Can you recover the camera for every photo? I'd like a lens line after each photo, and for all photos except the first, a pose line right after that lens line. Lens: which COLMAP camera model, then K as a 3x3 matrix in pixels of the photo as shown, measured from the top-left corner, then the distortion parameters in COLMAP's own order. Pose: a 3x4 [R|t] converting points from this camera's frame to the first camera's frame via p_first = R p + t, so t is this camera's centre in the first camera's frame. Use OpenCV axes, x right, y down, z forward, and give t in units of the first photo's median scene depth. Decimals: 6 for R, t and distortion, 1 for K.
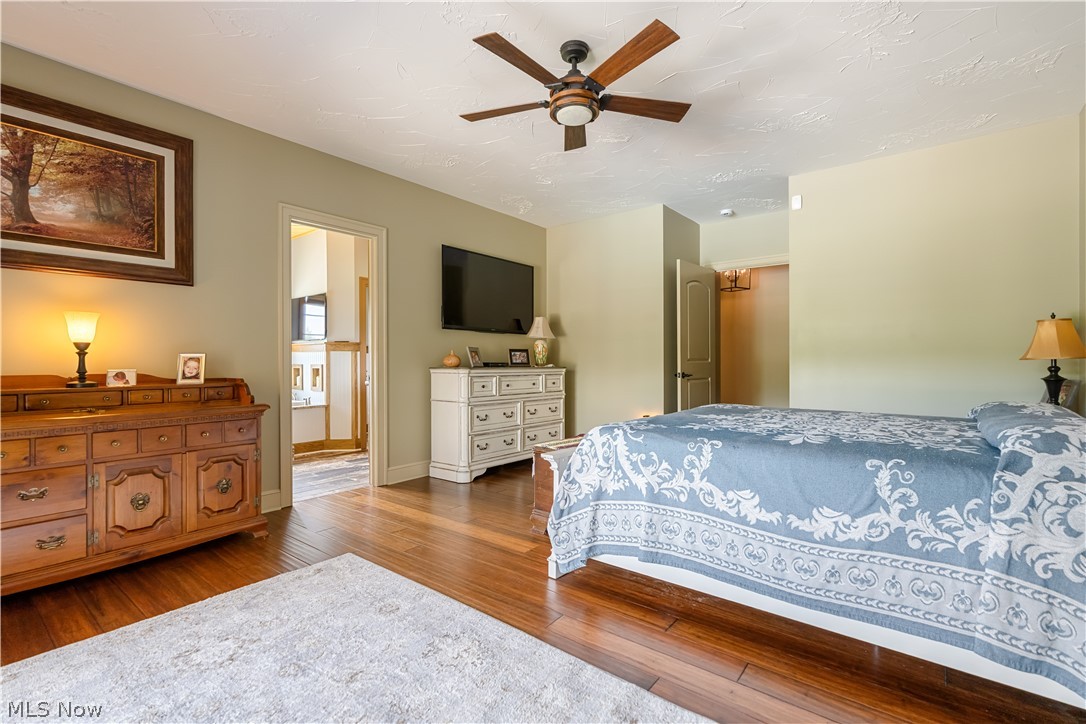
lens RADIAL K [[493.9, 0, 542.8], [0, 493.9, 362.0], [0, 0, 1]] dist [-0.003634, 0.000904]
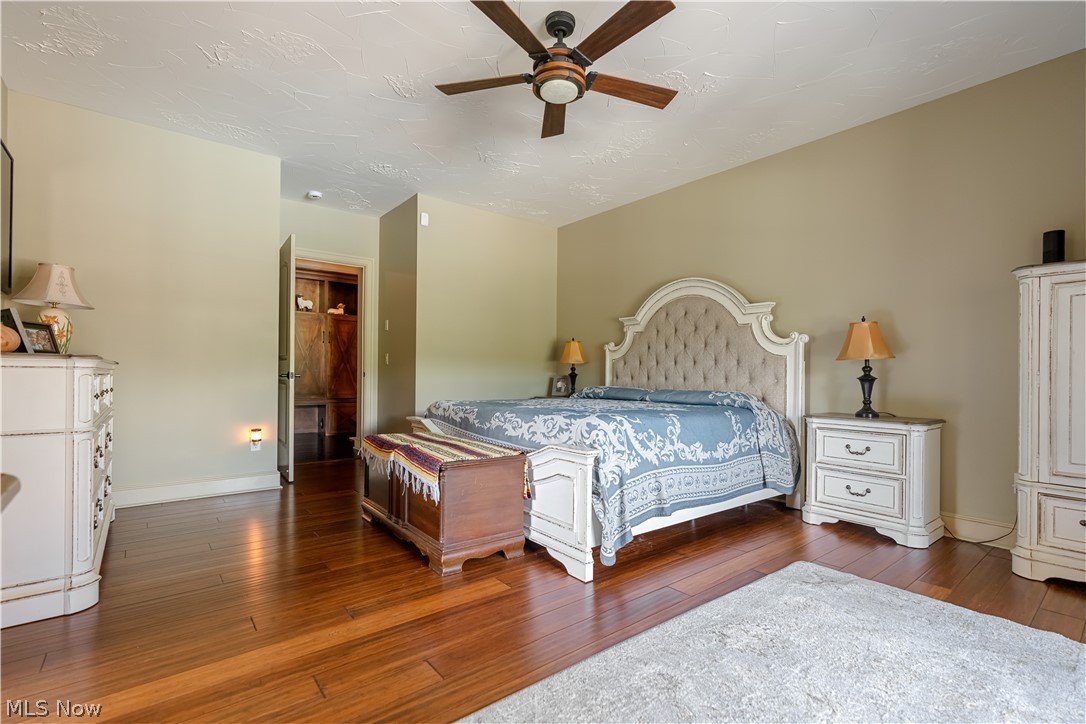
lens RADIAL K [[493.9, 0, 542.2], [0, 493.9, 369.2], [0, 0, 1]] dist [-0.003634, 0.000904]
pose [[0.222775, 0.012895, 0.974785, -1.097744], [-0.011880, 0.999874, -0.010512, 0.051555], [-0.974798, -0.009238, 0.222900, 1.046969]]
